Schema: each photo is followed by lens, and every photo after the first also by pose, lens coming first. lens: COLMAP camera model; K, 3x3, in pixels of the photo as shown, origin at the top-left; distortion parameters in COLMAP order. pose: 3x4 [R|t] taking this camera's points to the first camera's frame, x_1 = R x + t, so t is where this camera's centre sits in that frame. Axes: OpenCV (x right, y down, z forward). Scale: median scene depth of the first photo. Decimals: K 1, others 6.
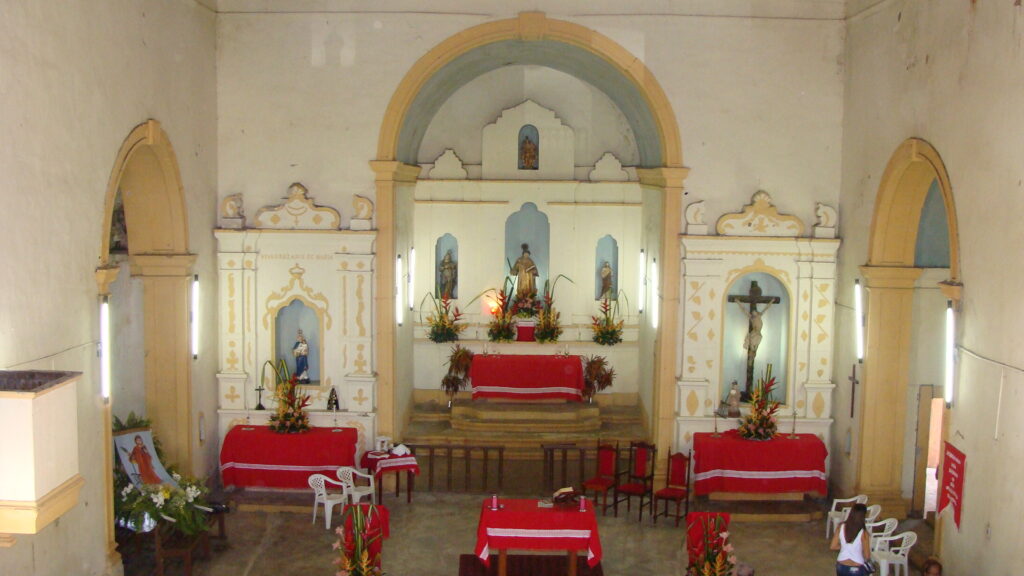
lens RADIAL K [[1173.6, 0, 512.0], [0, 1173.6, 288.0], [0, 0, 1]] dist [-0.200113, 0.263049]
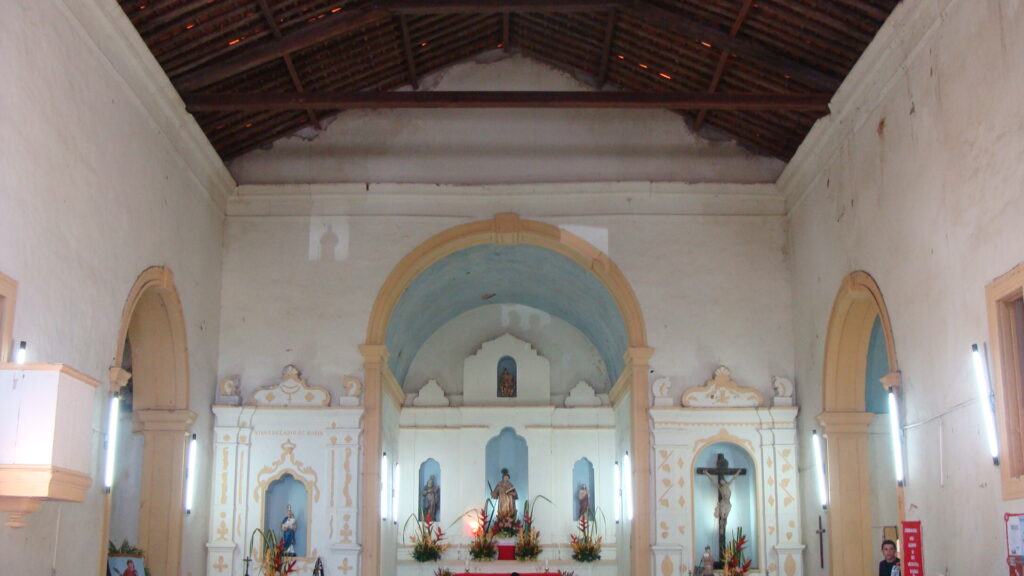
lens RADIAL K [[1173.6, 0, 512.0], [0, 1173.6, 288.0], [0, 0, 1]] dist [-0.200113, 0.263049]
pose [[0.999823, -0.009659, 0.016174, 0.002972], [0.014431, 0.944580, -0.327964, 0.198643], [-0.012110, 0.328140, 0.944552, -0.046035]]
